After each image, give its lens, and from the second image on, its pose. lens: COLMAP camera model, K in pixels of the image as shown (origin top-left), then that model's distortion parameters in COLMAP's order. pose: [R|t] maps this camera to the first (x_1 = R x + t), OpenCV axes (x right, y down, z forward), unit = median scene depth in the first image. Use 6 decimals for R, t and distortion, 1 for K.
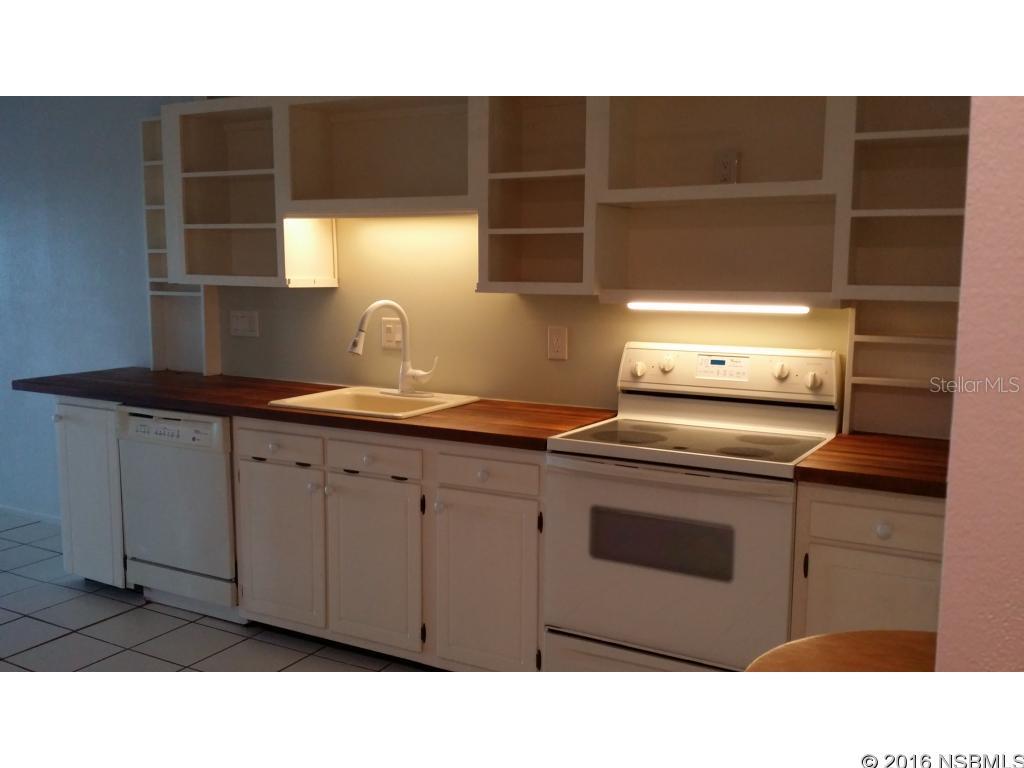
lens RADIAL K [[964.3, 0, 512.0], [0, 964.3, 384.0], [0, 0, 1]] dist [-0.004158, -0.013992]
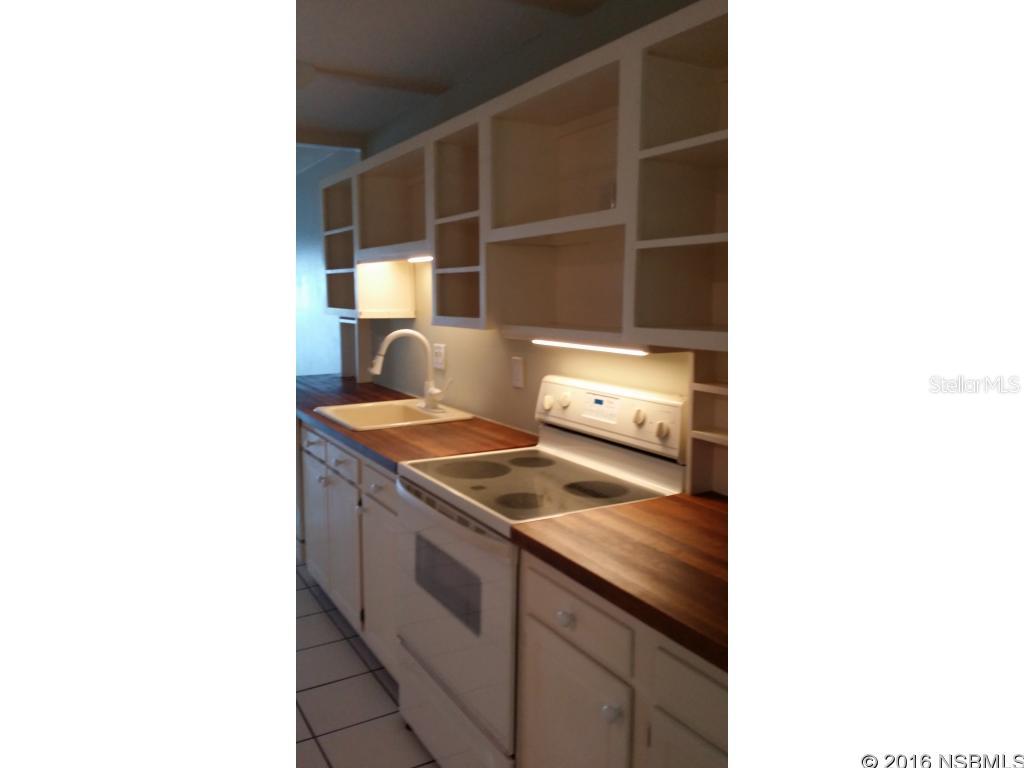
lens RADIAL K [[712.0, 0, 512.0], [0, 712.0, 384.0], [0, 0, 1]] dist [0.000071, 0.000194]
pose [[0.886725, 0.054290, -0.459098, 0.474167], [-0.053584, 0.998457, 0.014576, -0.047101], [0.459181, 0.011675, 0.888266, 0.324727]]
